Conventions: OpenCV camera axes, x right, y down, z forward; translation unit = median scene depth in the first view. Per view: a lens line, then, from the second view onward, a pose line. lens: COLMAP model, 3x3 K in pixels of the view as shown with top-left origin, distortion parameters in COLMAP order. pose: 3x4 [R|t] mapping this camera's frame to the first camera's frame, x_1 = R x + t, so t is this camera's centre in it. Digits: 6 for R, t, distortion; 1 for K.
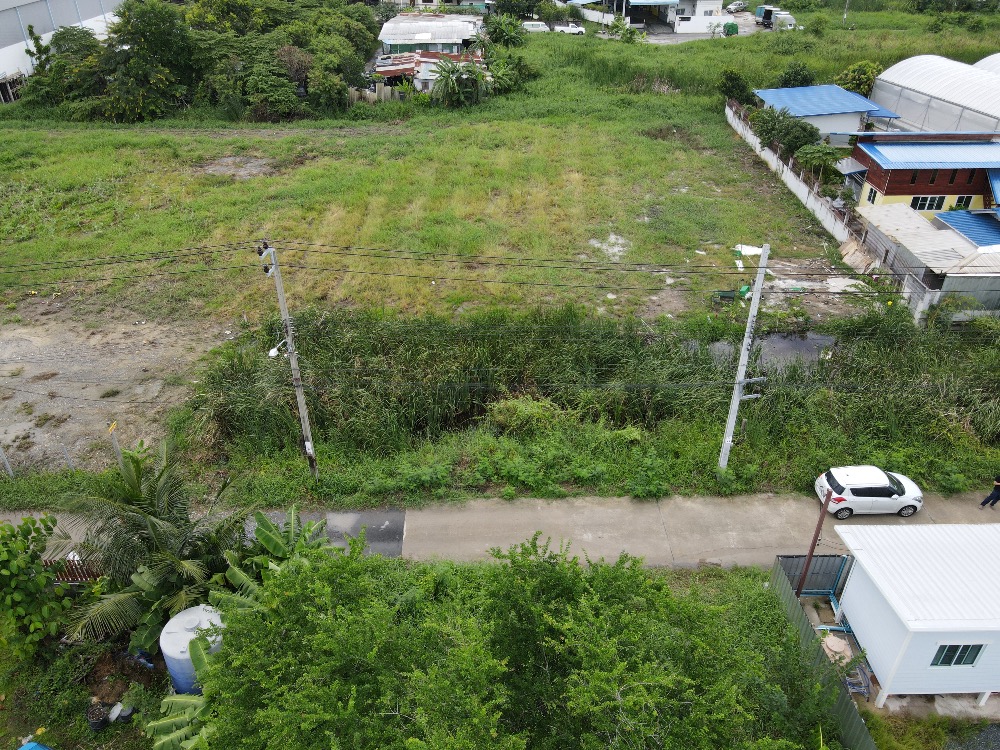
lens RADIAL K [[730.6, 0, 500.0], [0, 730.6, 375.0], [0, 0, 1]] dist [0.009633, -0.000184]
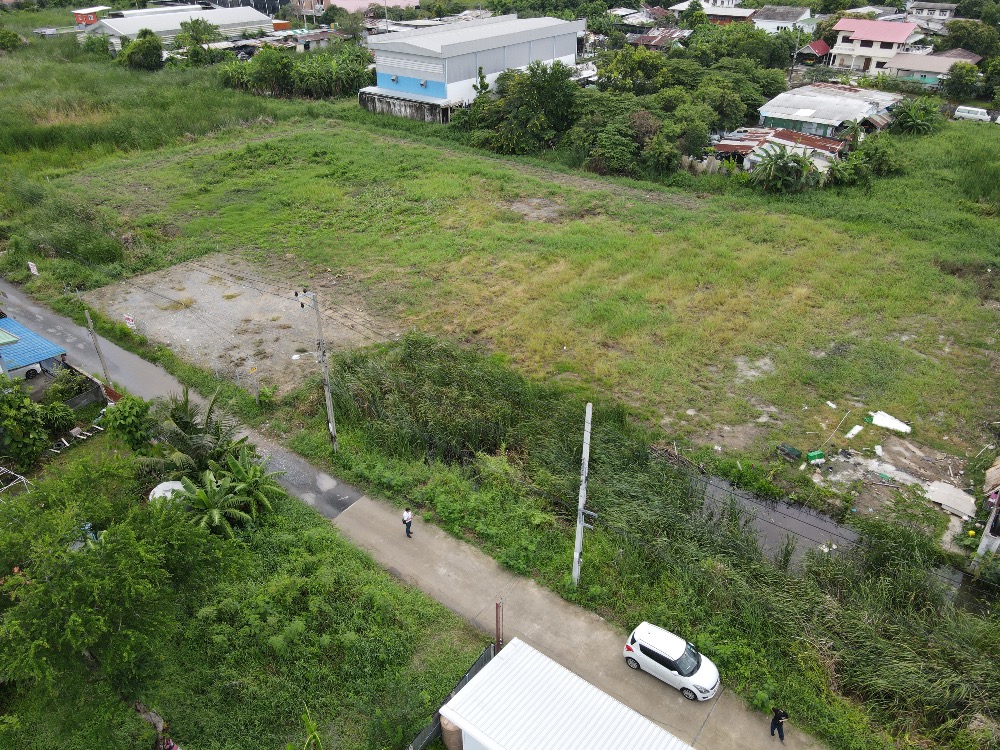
lens RADIAL K [[730.6, 0, 500.0], [0, 730.6, 375.0], [0, 0, 1]] dist [0.009633, -0.000184]
pose [[0.788958, 0.328988, -0.518953, 0.395851], [-0.340497, 0.937133, 0.076438, -0.122494], [0.511475, 0.116395, 0.851378, -0.040840]]
